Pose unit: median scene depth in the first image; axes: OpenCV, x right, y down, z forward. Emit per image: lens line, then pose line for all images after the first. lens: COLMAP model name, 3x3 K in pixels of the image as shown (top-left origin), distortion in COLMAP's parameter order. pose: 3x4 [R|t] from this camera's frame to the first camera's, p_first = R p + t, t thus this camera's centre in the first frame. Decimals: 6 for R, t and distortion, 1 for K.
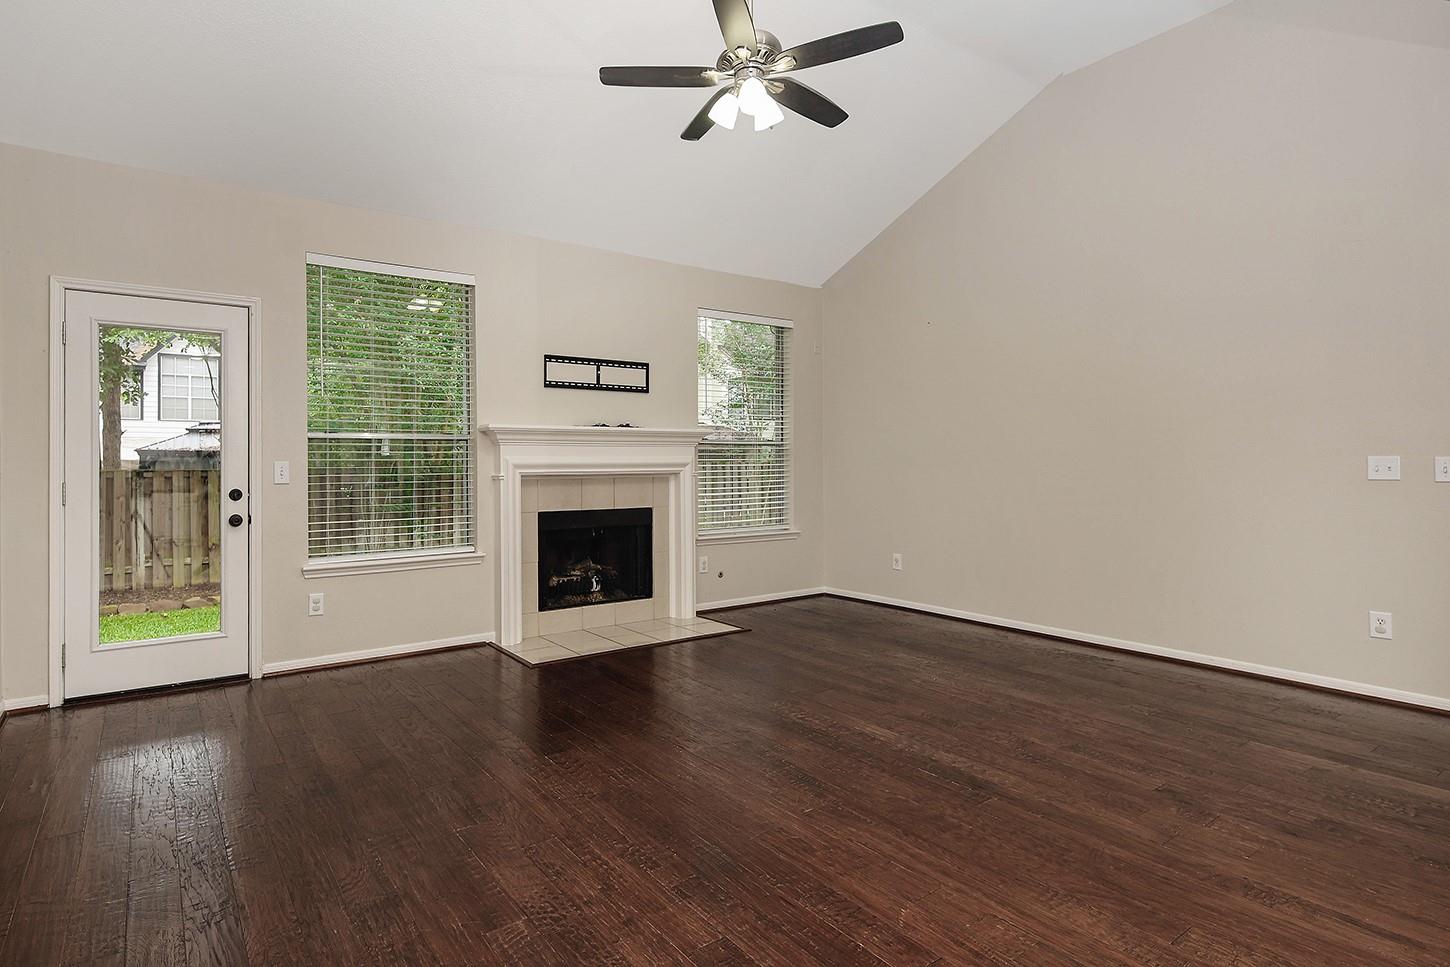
lens RADIAL K [[777.8, 0, 721.8], [0, 777.8, 452.0], [0, 0, 1]] dist [0.002802, 0.000658]
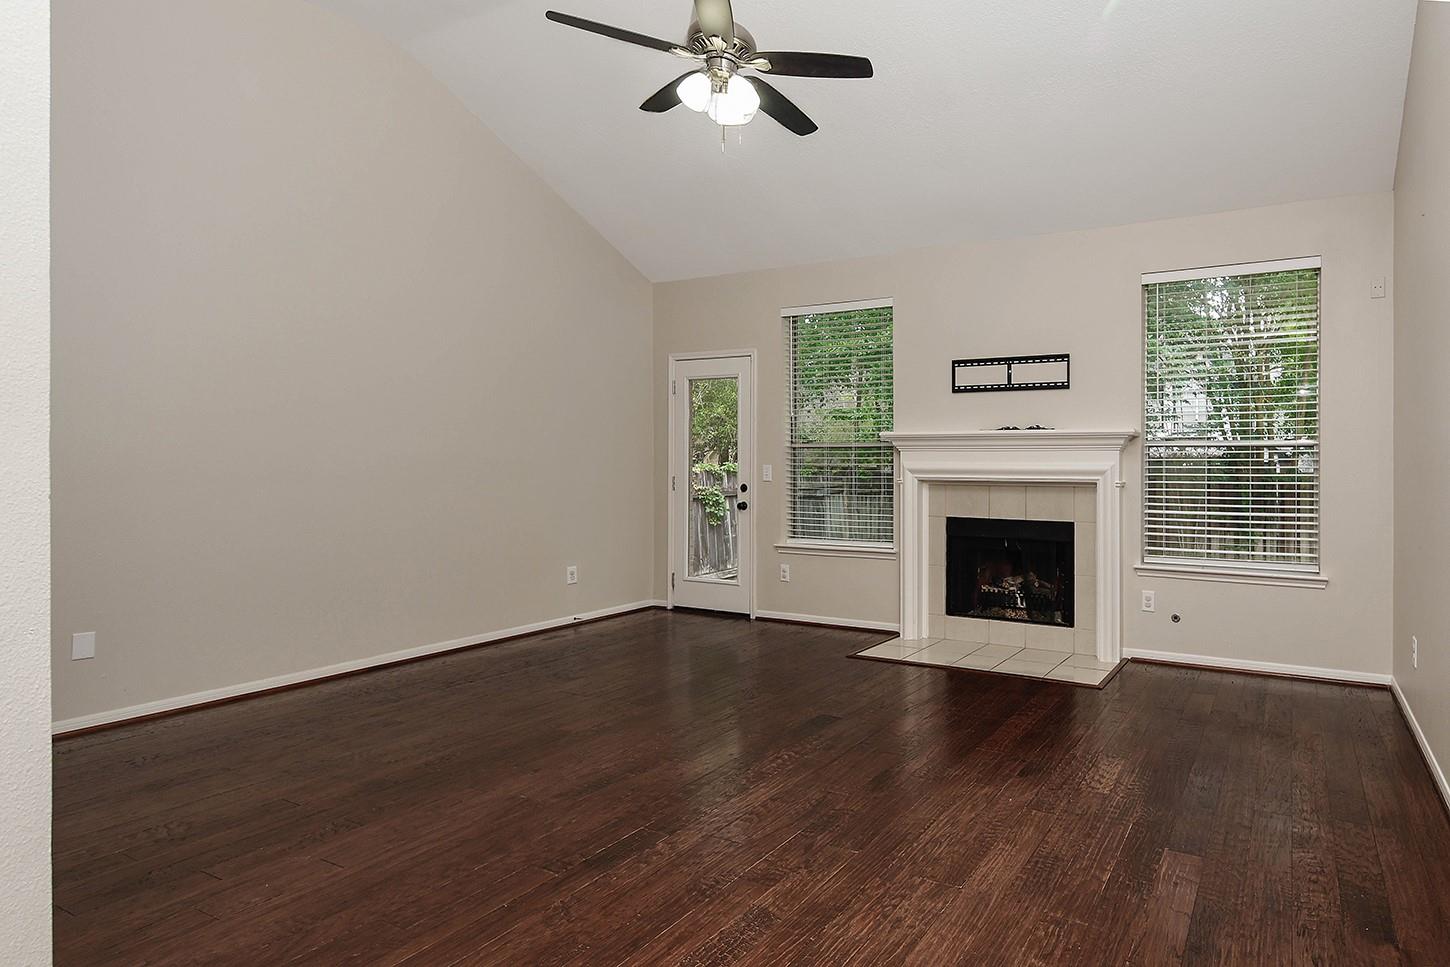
lens RADIAL K [[784.9, 0, 919.7], [0, 784.9, 463.4], [0, 0, 1]] dist [-0.000965, -0.000793]
pose [[0.469235, 0.002962, -0.883069, 0.624433], [0.001580, 0.999990, 0.004194, 0.003195], [0.883072, -0.003364, 0.469225, 0.470079]]
